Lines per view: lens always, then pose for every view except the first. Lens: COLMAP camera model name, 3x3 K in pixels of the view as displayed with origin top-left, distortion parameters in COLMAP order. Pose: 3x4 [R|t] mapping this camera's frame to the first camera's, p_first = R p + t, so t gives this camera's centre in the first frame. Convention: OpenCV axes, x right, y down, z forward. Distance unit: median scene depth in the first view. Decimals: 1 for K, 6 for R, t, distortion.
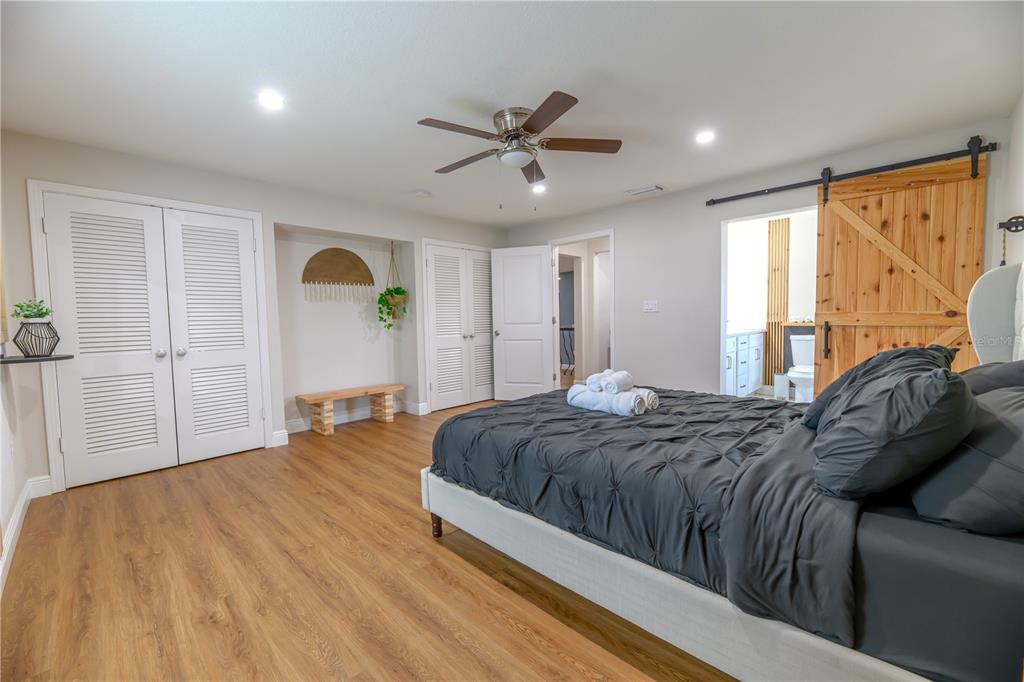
lens RADIAL K [[412.3, 0, 512.0], [0, 412.3, 341.0], [0, 0, 1]] dist [0.000723, 0.000111]
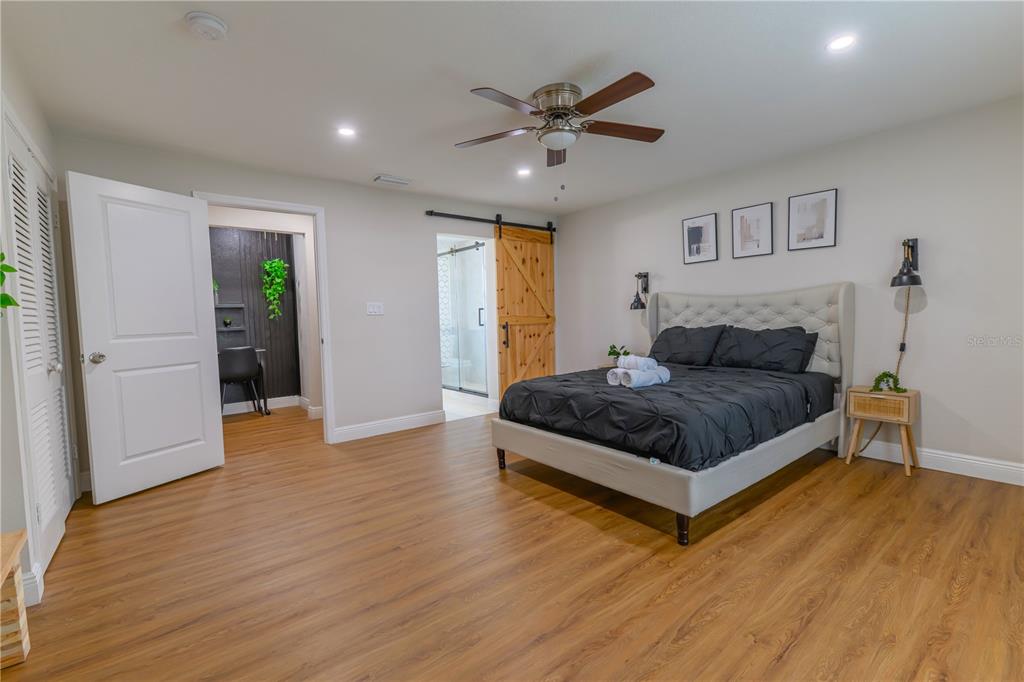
lens RADIAL K [[451.5, 0, 510.0], [0, 451.5, 342.7], [0, 0, 1]] dist [0.001245, -0.000649]
pose [[0.125272, -0.045033, 0.991100, -0.991695], [0.078904, 0.996257, 0.035294, -0.037834], [-0.988980, 0.073780, 0.128357, 0.994018]]
